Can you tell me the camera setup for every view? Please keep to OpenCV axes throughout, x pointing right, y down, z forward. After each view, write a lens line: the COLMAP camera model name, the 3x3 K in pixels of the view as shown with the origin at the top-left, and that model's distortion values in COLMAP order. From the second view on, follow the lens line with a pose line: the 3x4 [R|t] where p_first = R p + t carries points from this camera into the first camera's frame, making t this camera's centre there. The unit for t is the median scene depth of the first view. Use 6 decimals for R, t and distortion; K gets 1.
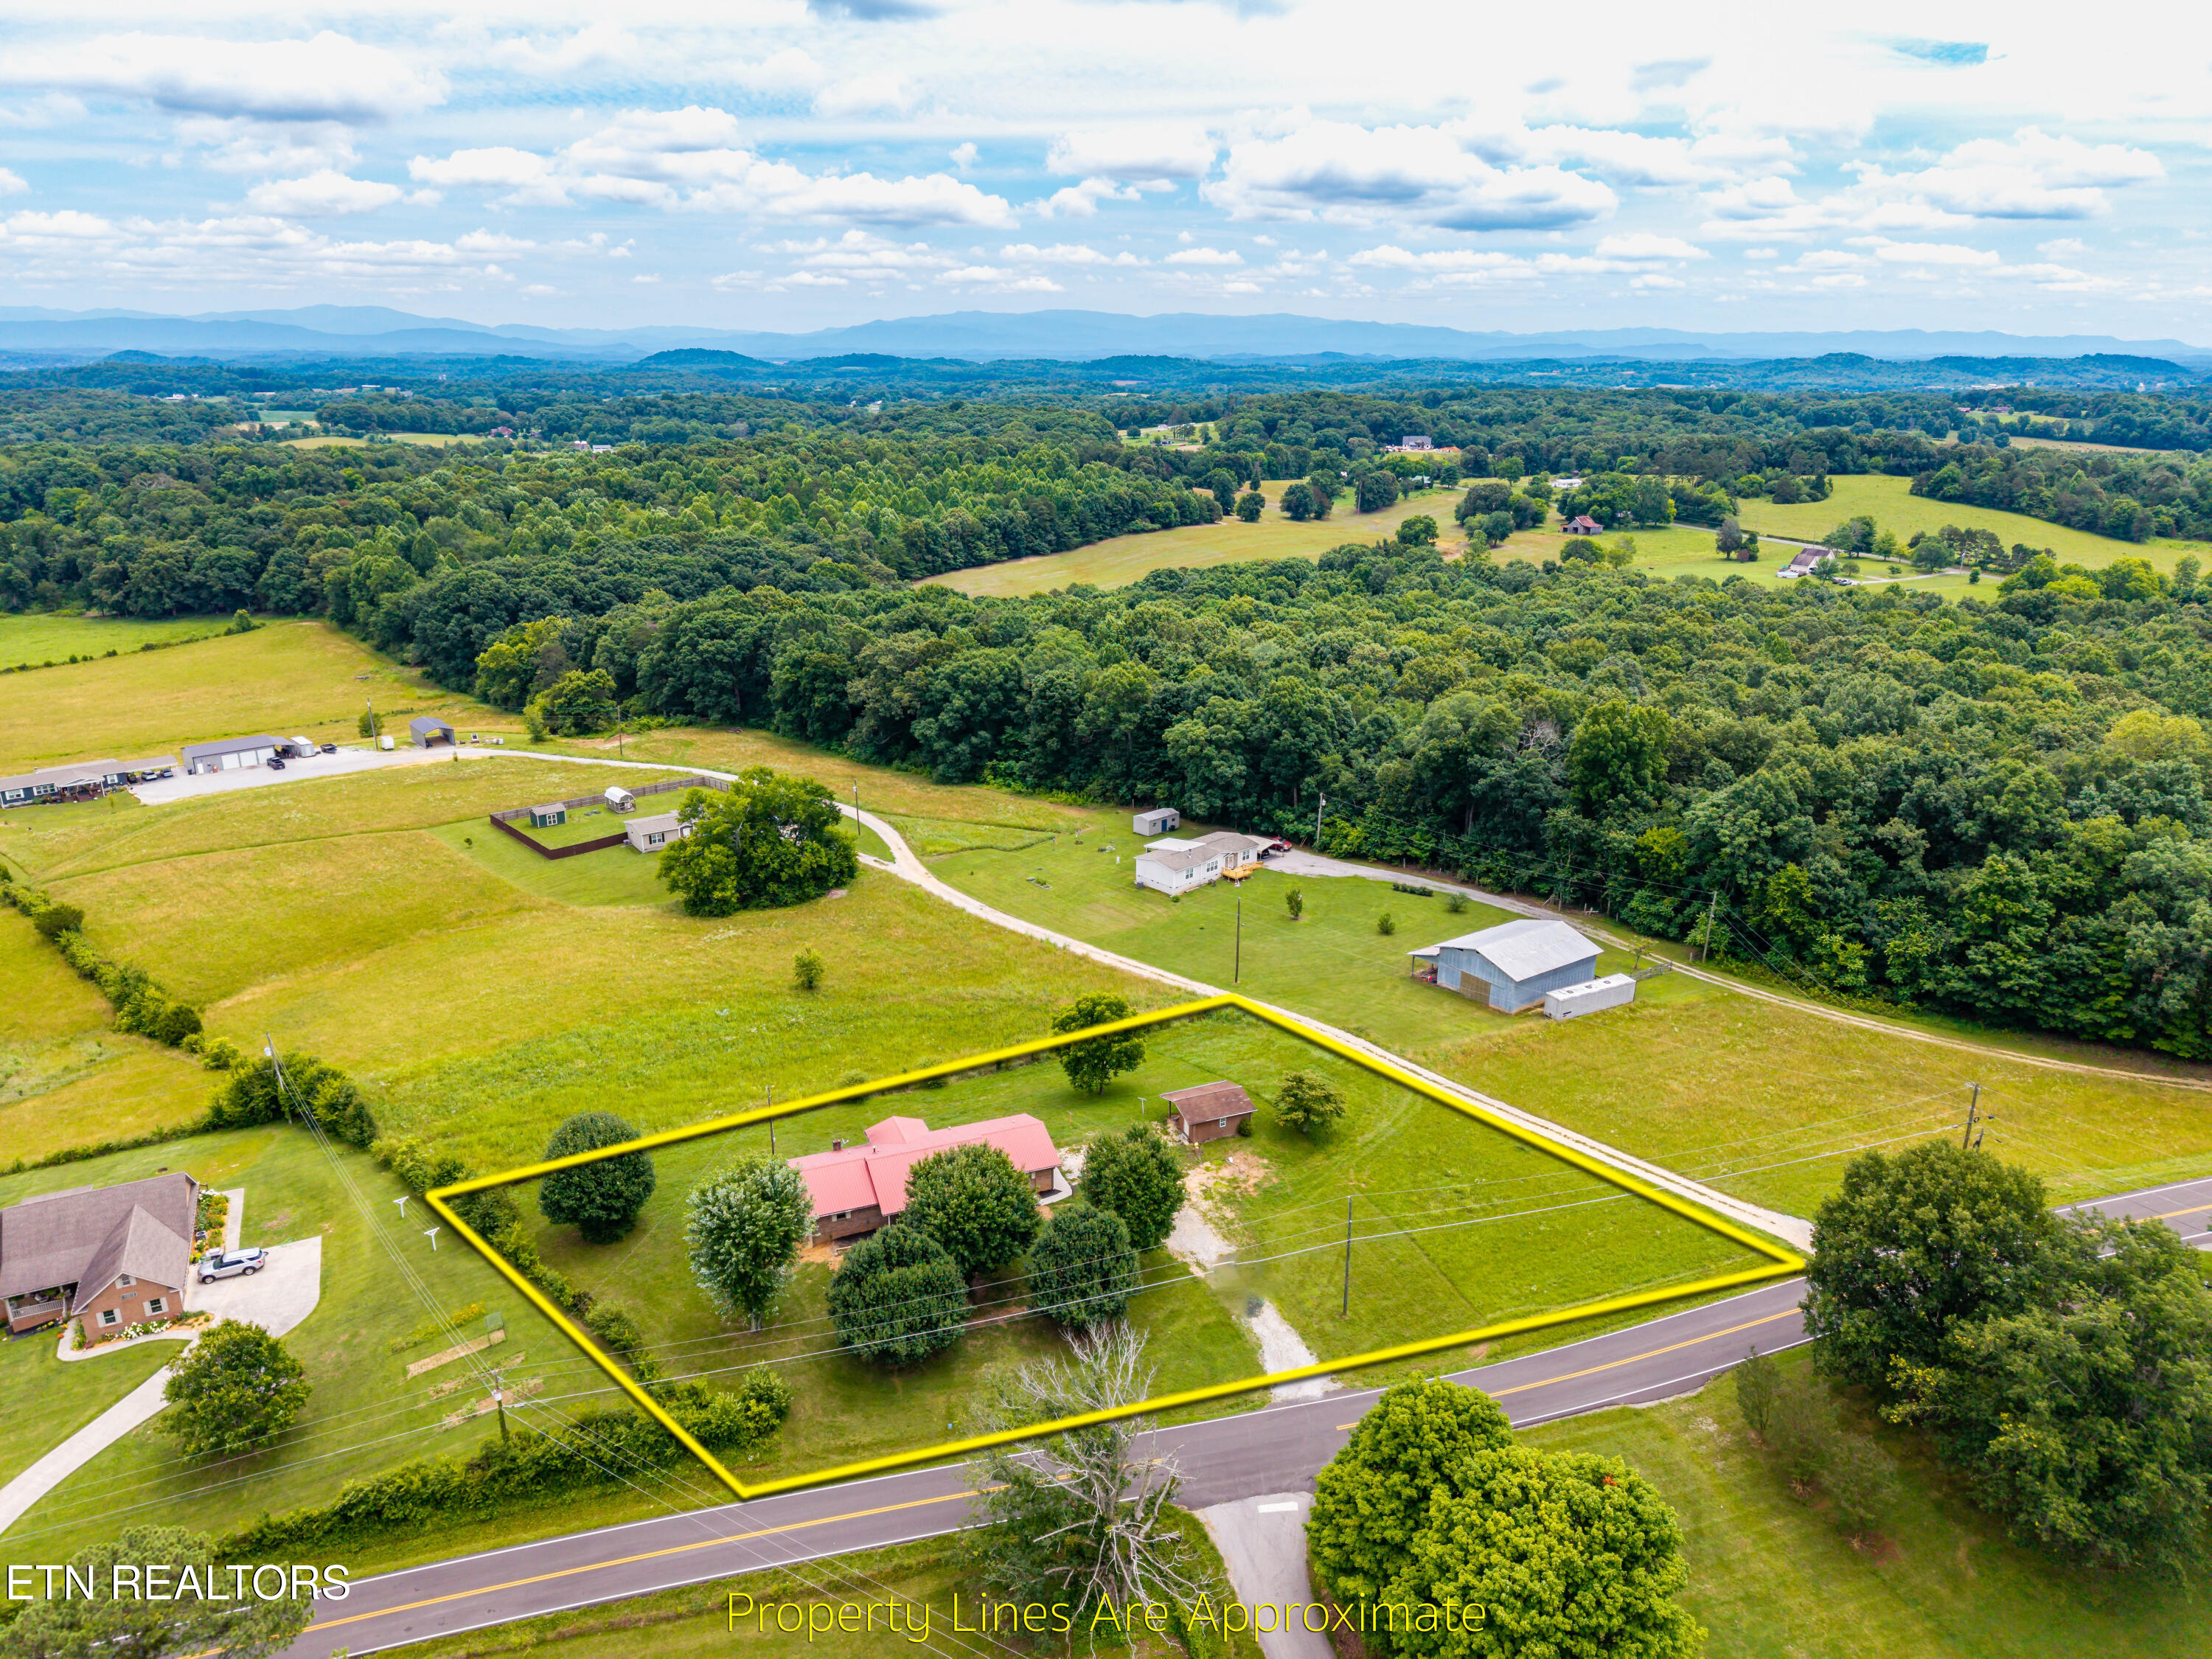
lens RADIAL K [[1479.8, 0, 1112.7], [0, 1479.8, 828.2], [0, 0, 1]] dist [0.036506, -0.038493]
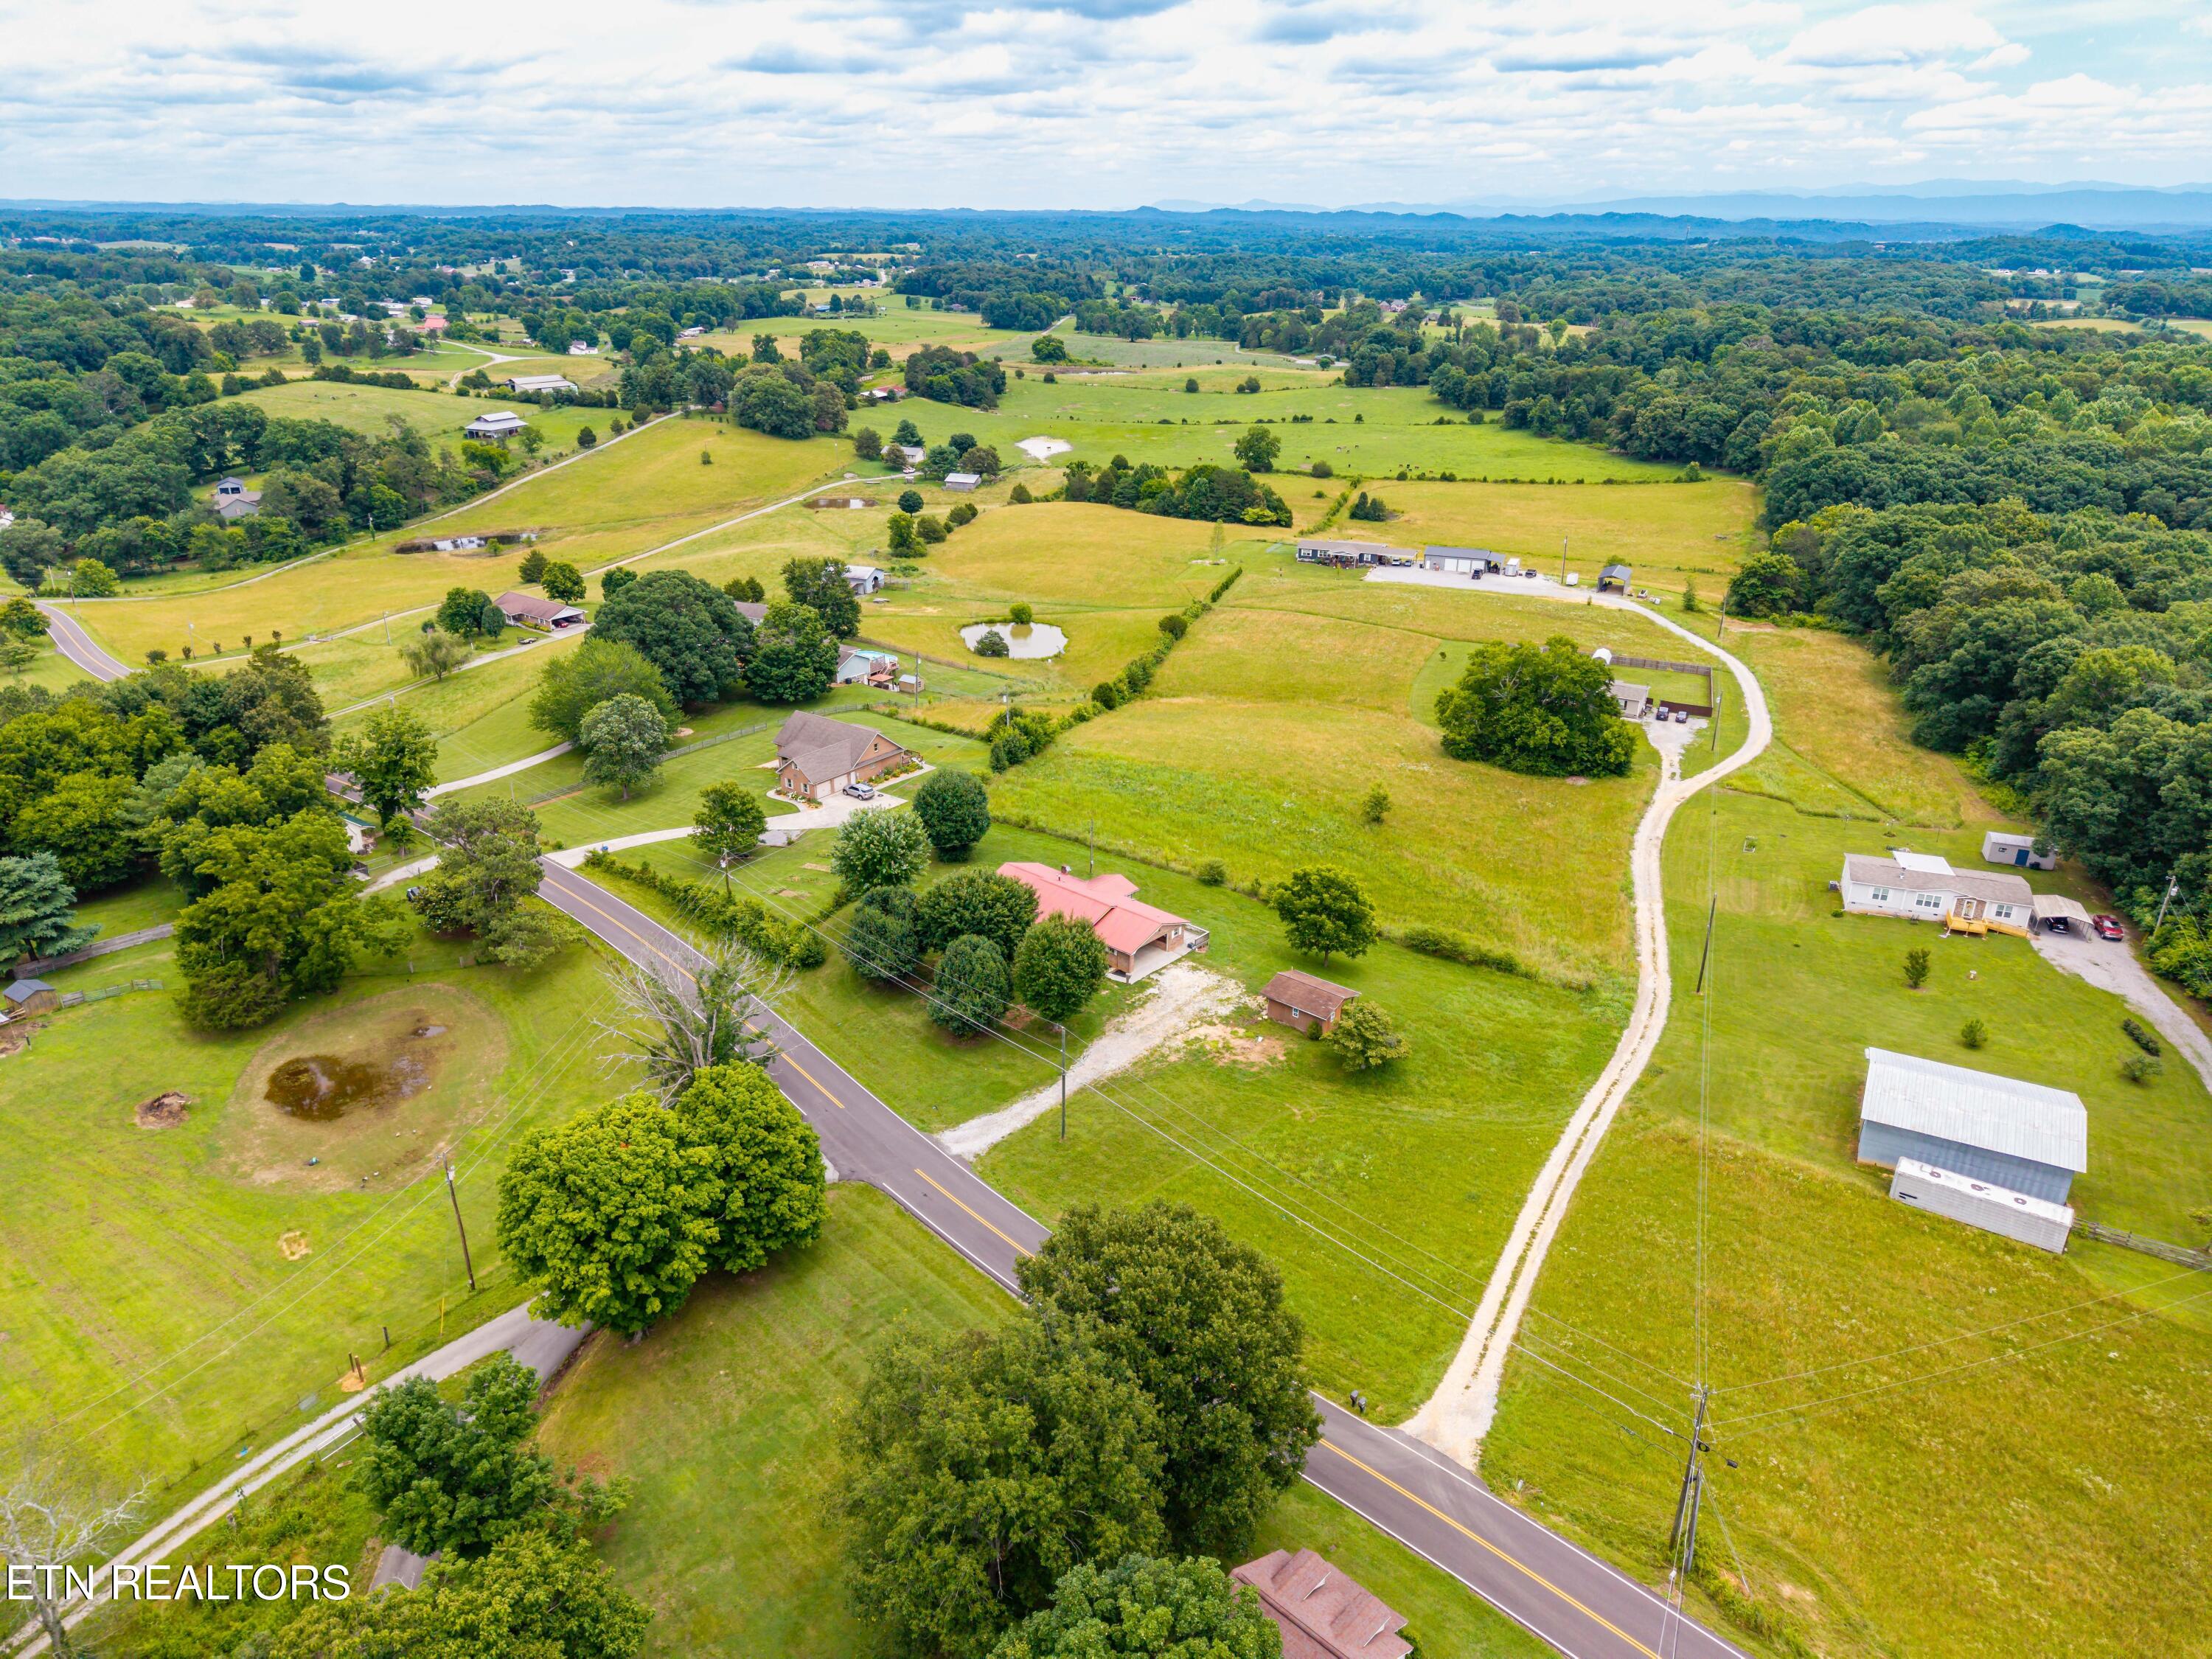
lens RADIAL K [[1479.8, 0, 1112.7], [0, 1479.8, 828.2], [0, 0, 1]] dist [0.036506, -0.038493]
pose [[0.448493, 0.343748, -0.825040, 0.447719], [-0.281629, 0.930413, 0.234557, -0.063646], [0.848256, 0.127158, 0.514093, 0.213223]]
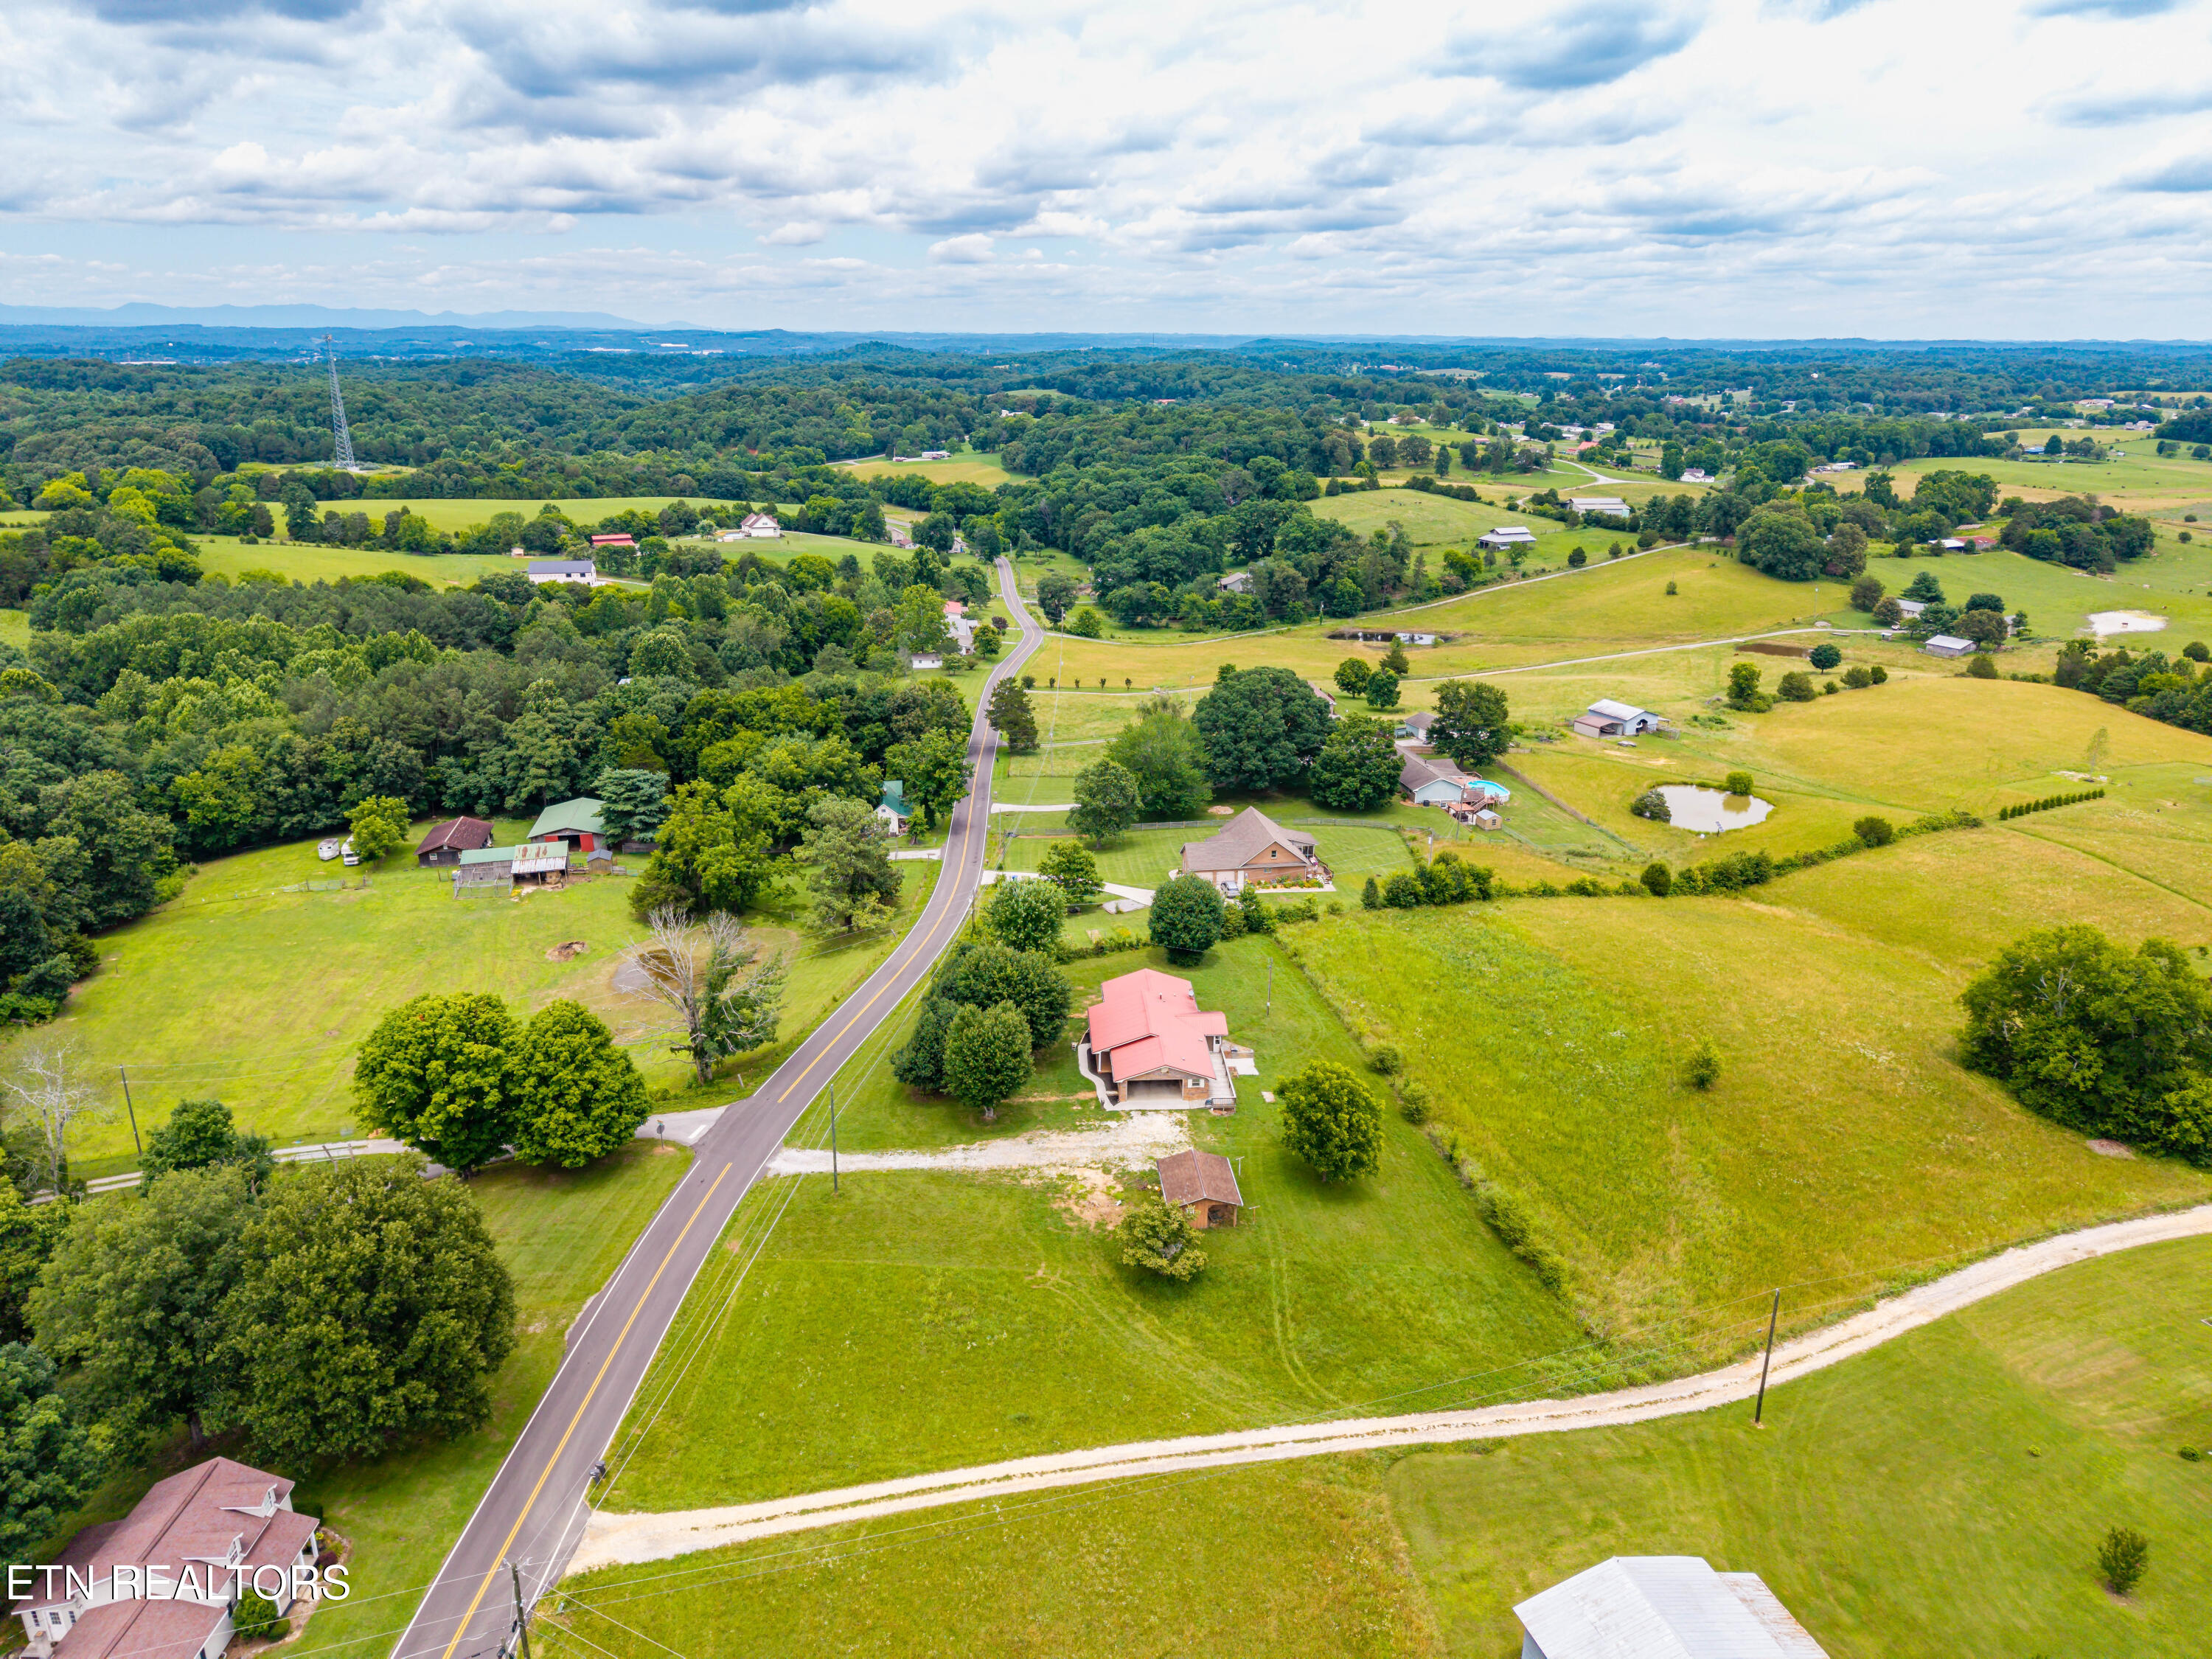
lens RADIAL K [[1479.8, 0, 1112.7], [0, 1479.8, 828.2], [0, 0, 1]] dist [0.036506, -0.038493]
pose [[-0.316937, 0.295070, -0.901379, 0.469476], [-0.300108, 0.870343, 0.390432, -0.189349], [0.899714, 0.394254, -0.187291, 0.596643]]
